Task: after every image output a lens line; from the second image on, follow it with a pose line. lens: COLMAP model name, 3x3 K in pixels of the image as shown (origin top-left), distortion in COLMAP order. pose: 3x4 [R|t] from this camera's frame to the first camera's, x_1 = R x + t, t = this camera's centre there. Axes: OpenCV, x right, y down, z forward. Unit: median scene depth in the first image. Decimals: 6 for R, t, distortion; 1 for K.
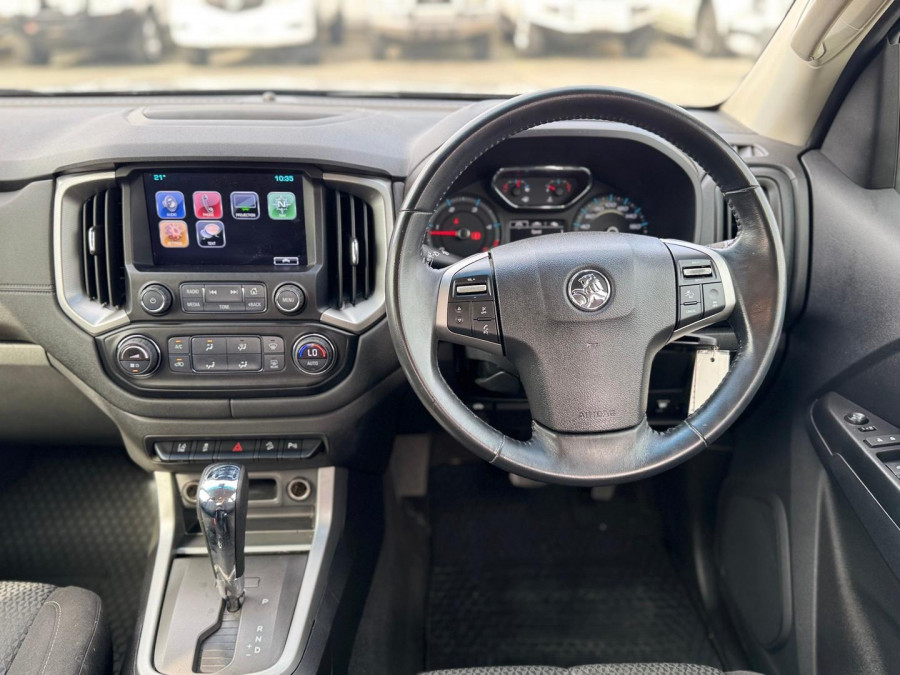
lens RADIAL K [[740.3, 0, 450.2], [0, 740.3, 352.6], [0, 0, 1]] dist [0.137253, -0.245004]
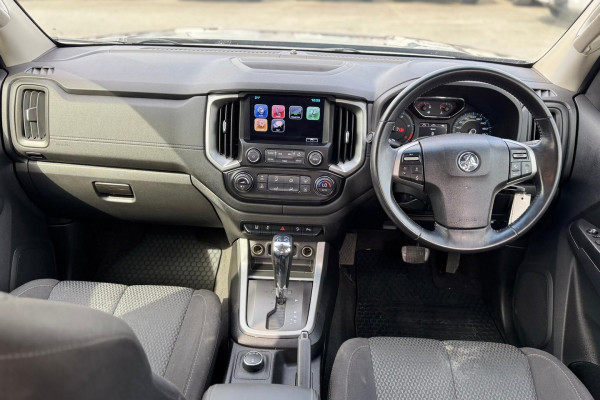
lens RADIAL K [[493.8, 0, 300.1], [0, 493.8, 210.3], [0, 0, 1]] dist [0.137657, -0.245449]
pose [[0.997048, 0.056065, -0.052465, -0.175986], [-0.054055, 0.997777, 0.038969, 0.020360], [0.054533, -0.036018, 0.997862, -0.389301]]
